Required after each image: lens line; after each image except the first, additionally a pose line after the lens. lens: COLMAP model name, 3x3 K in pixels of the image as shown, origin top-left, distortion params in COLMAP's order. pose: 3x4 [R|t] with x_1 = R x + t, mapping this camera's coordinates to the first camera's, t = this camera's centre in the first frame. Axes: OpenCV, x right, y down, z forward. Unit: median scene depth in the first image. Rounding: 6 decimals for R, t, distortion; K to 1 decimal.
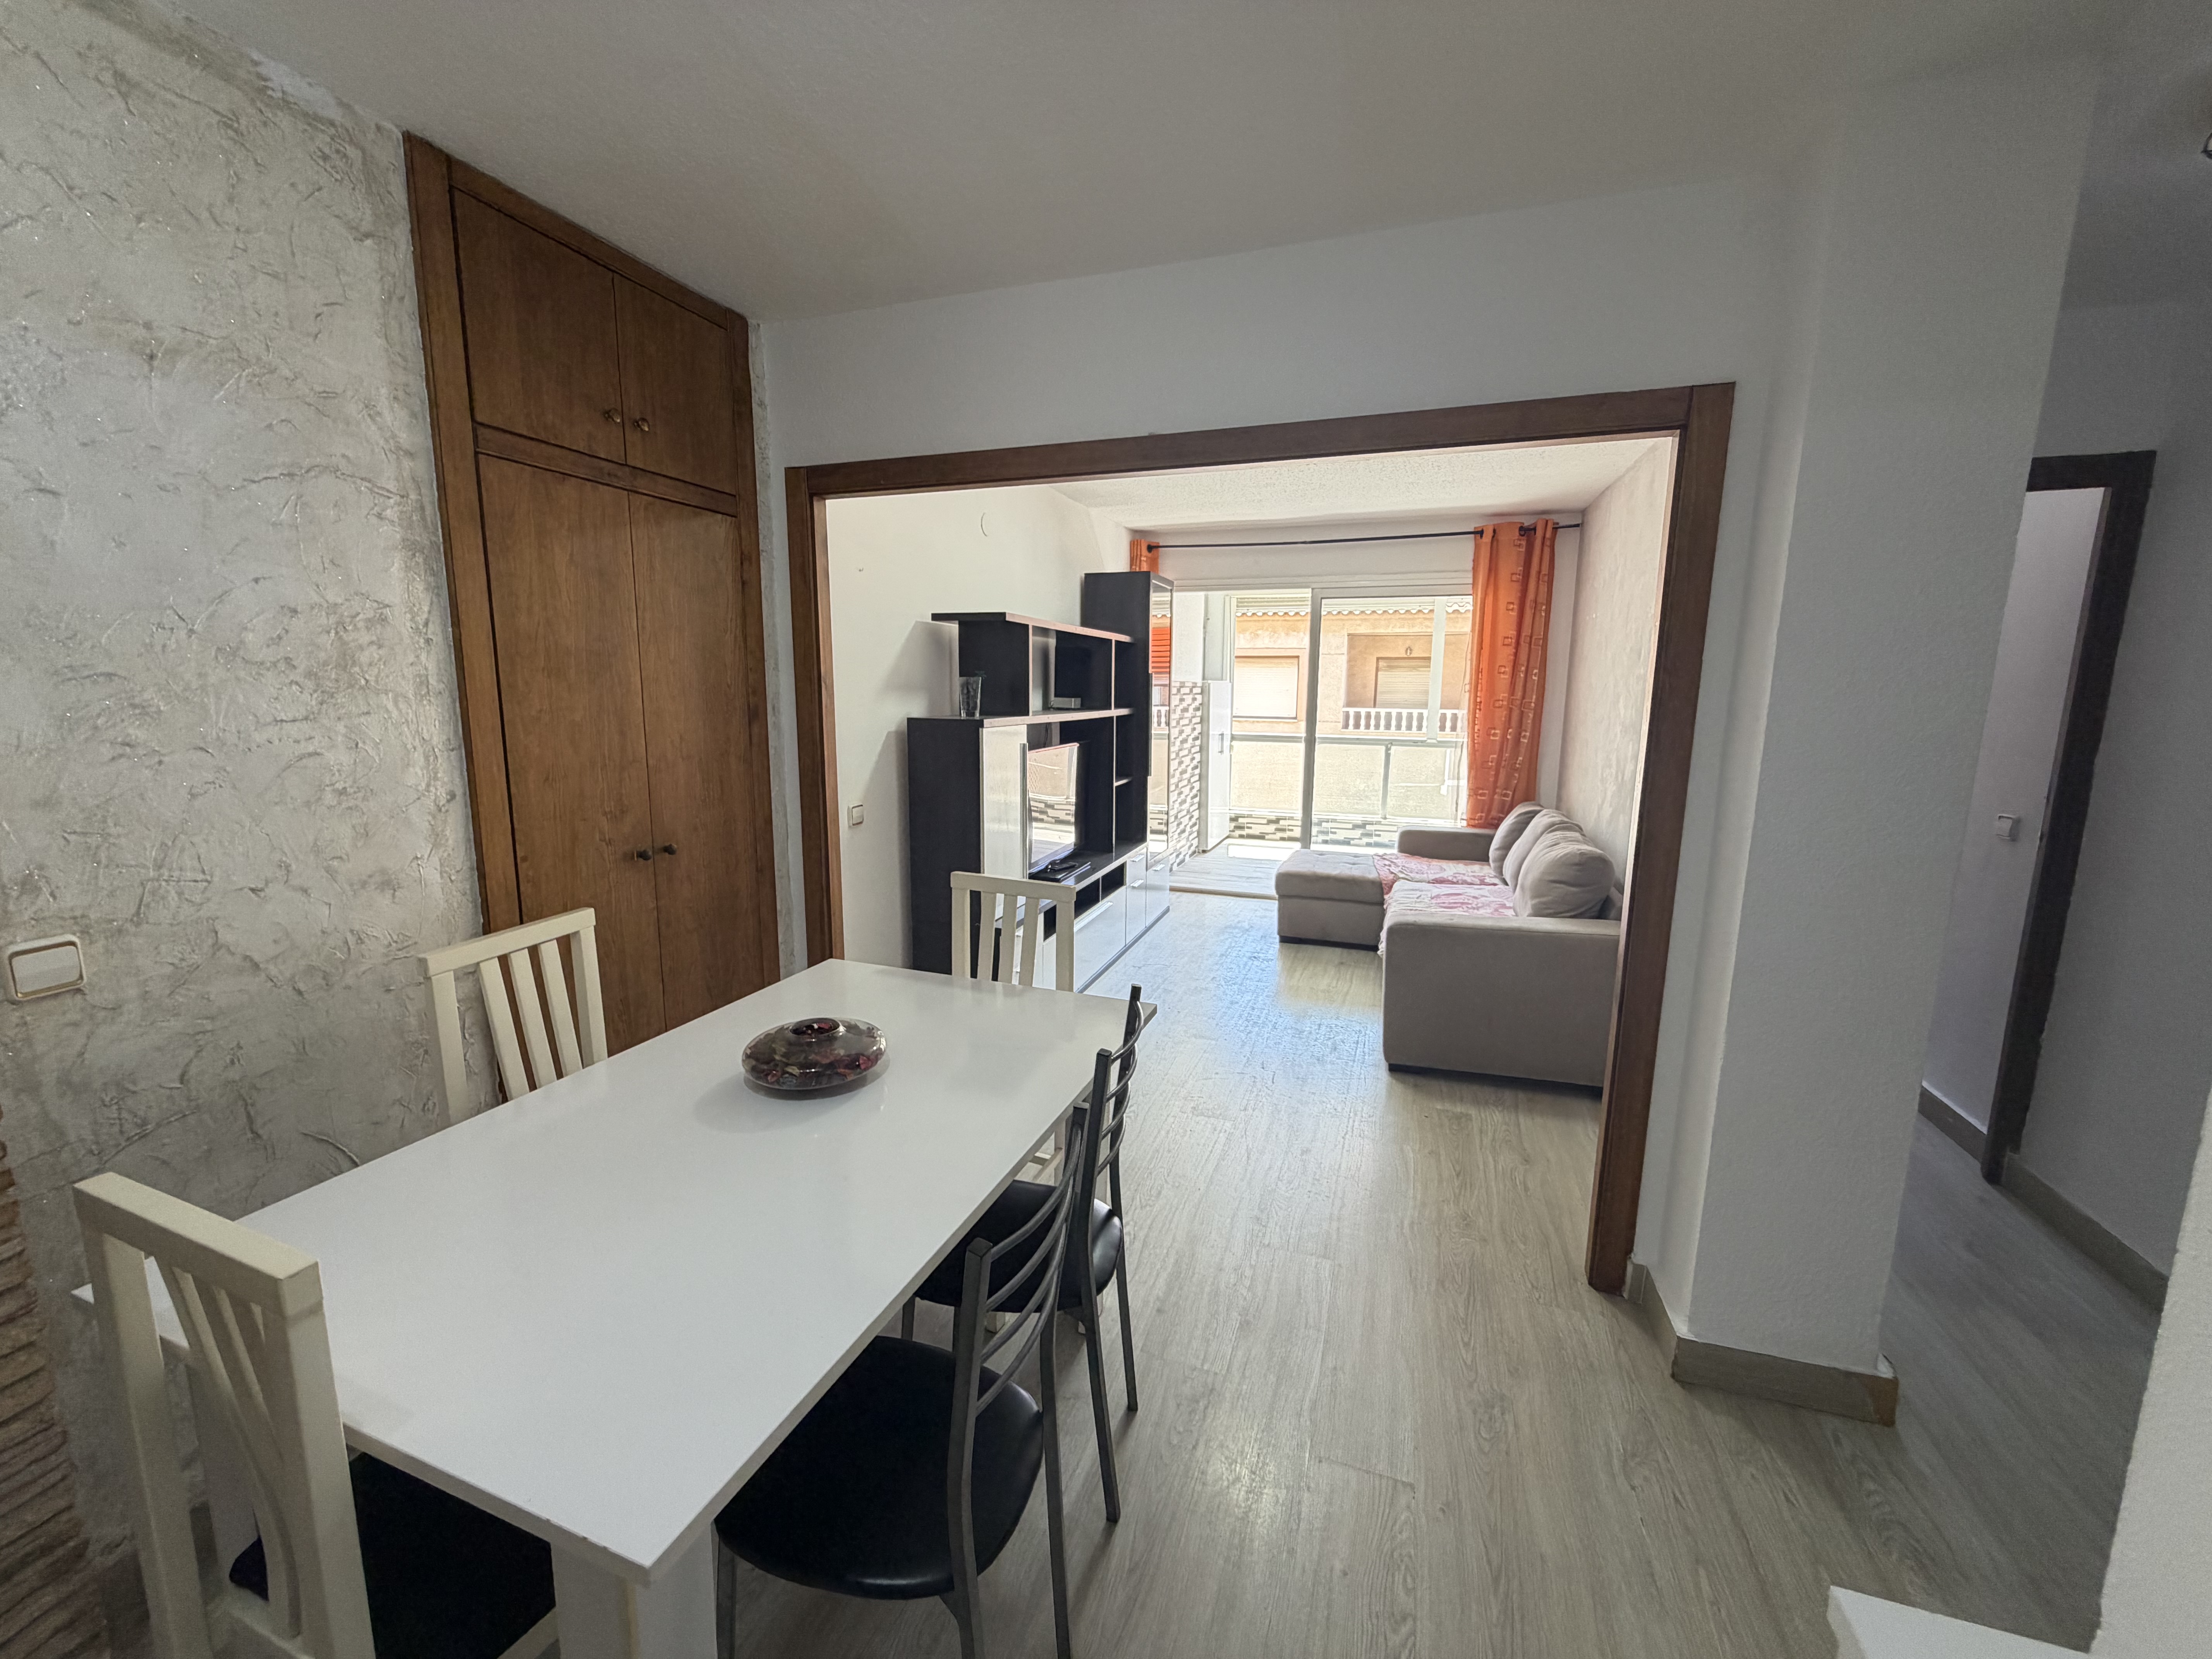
lens RADIAL K [[879.4, 0, 1102.6], [0, 879.4, 824.4], [0, 0, 1]] dist [-0.001423, -0.000252]
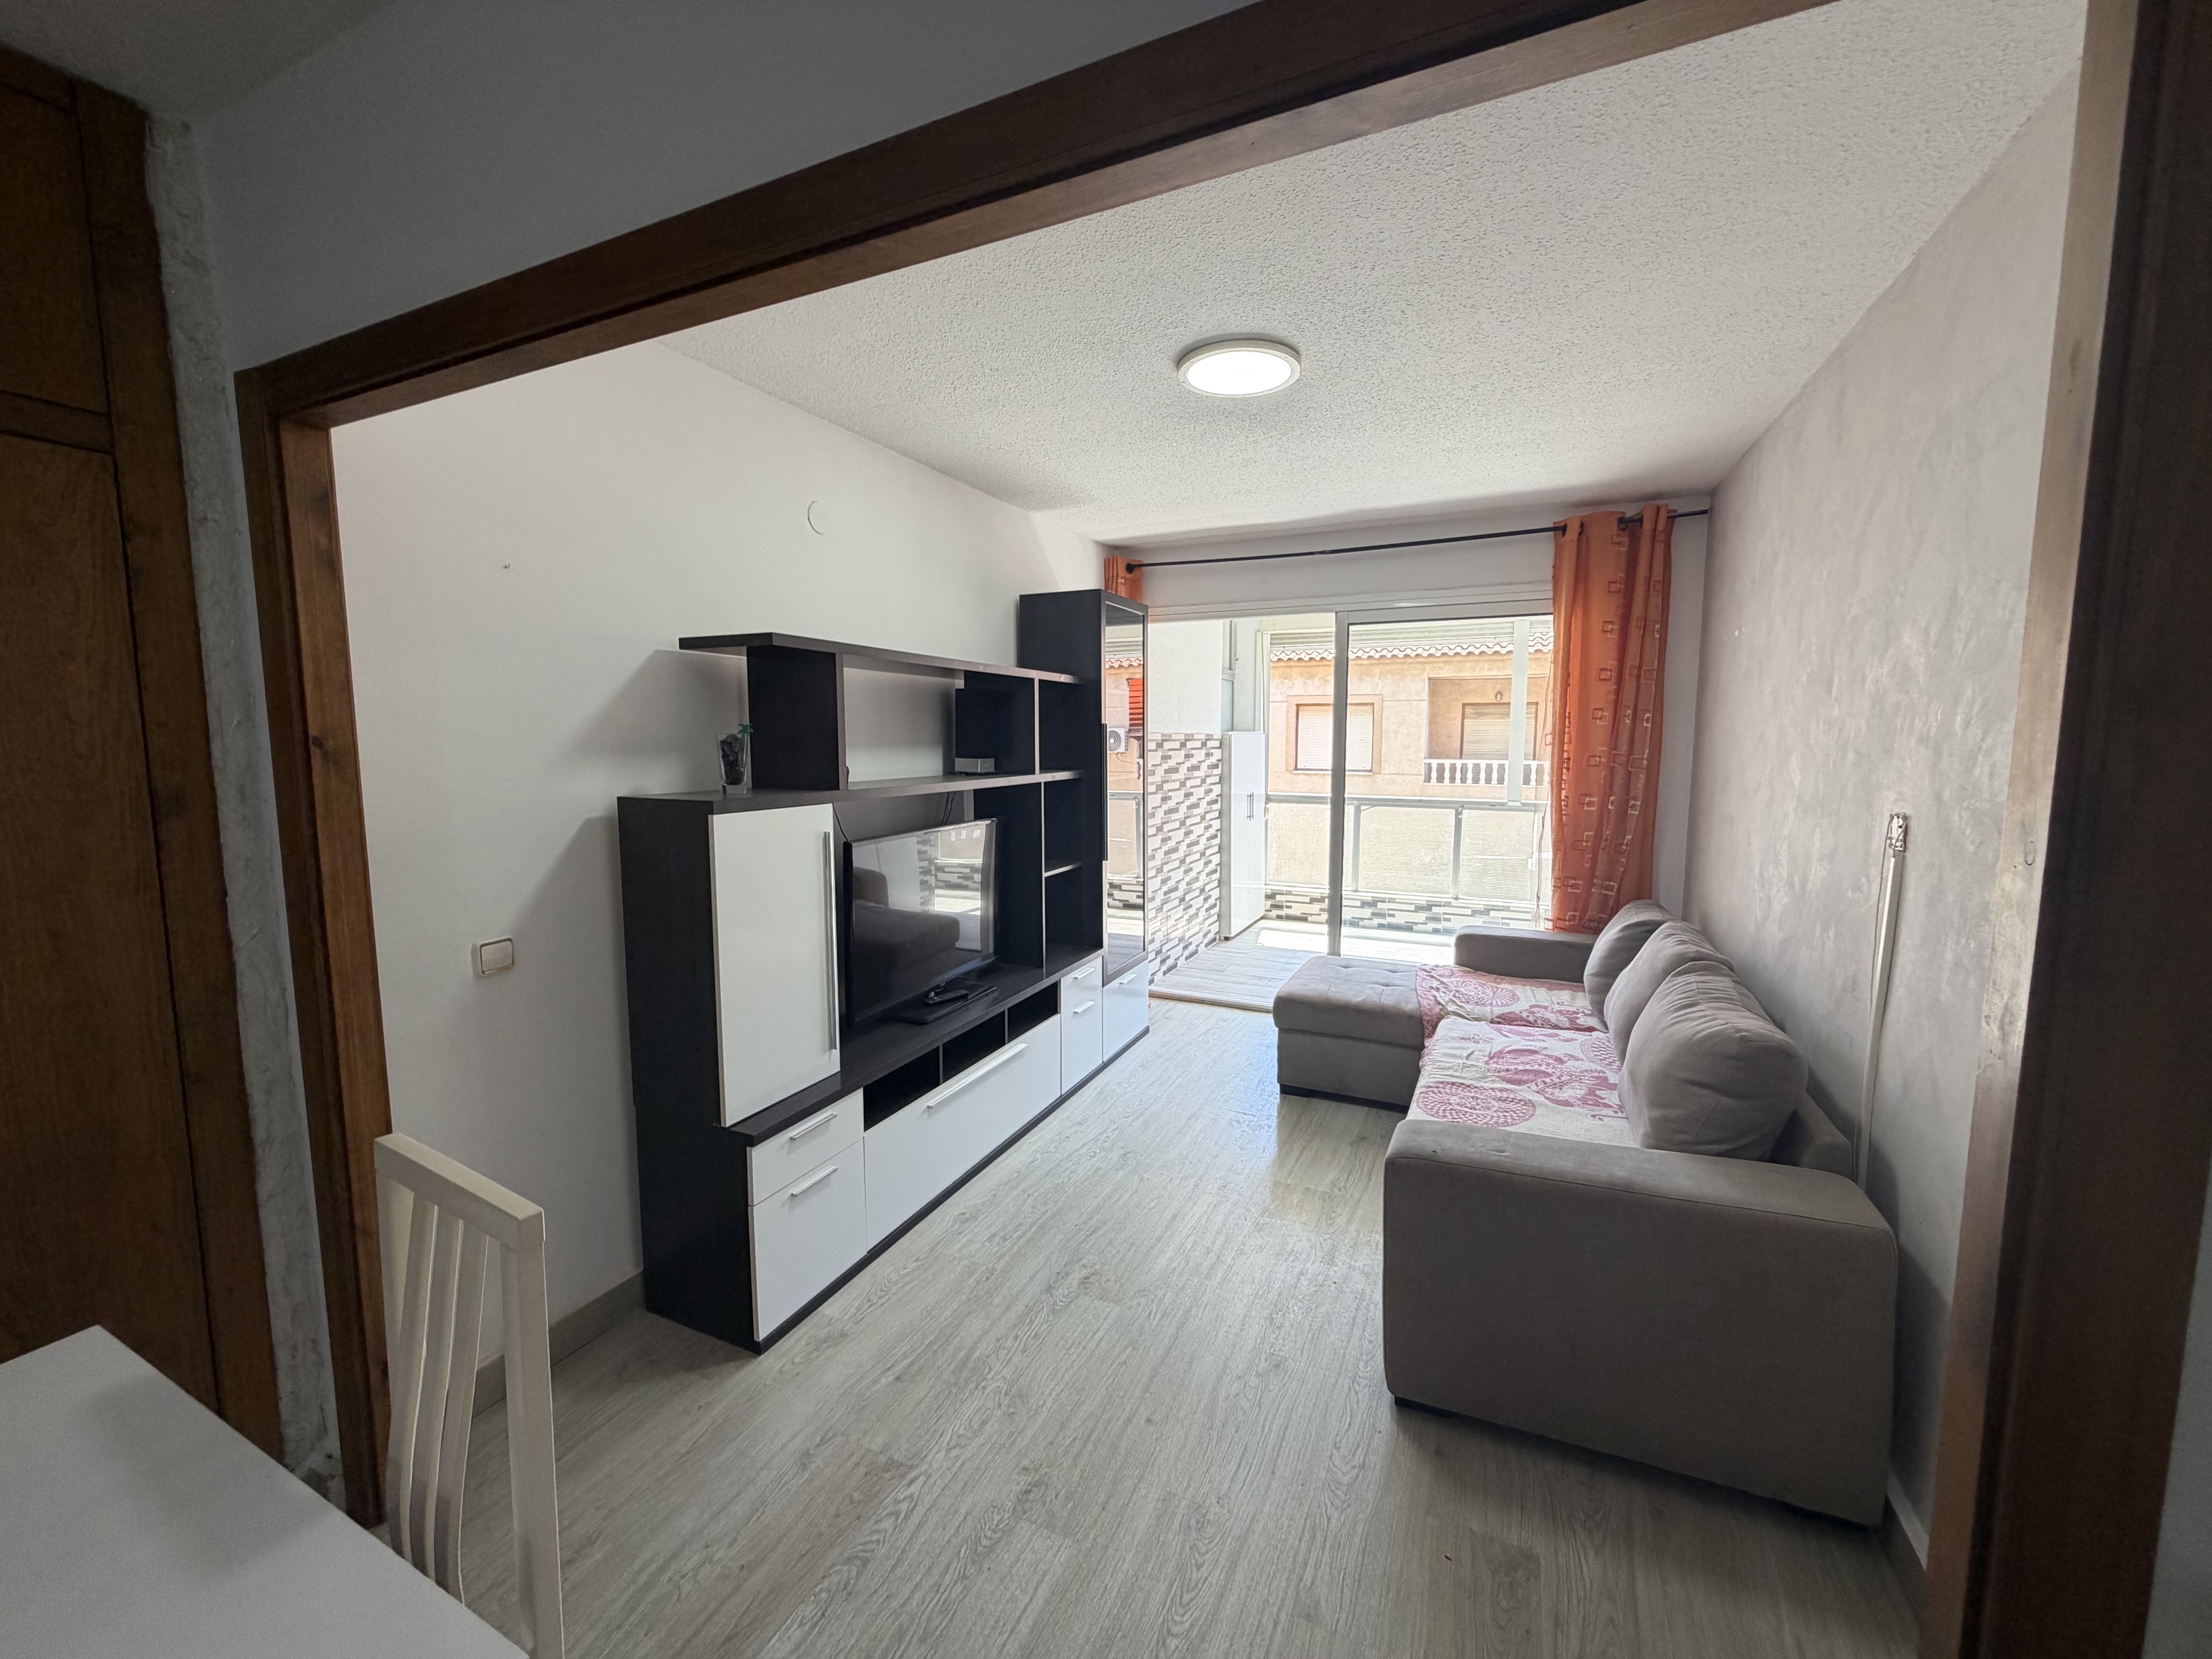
lens RADIAL K [[879.4, 0, 1102.6], [0, 879.4, 824.4], [0, 0, 1]] dist [-0.001423, -0.000252]
pose [[0.994875, 0.001699, -0.101099, 0.127063], [-0.007435, 0.998381, -0.056387, -0.043488], [0.100840, 0.056850, 0.993277, 0.256123]]
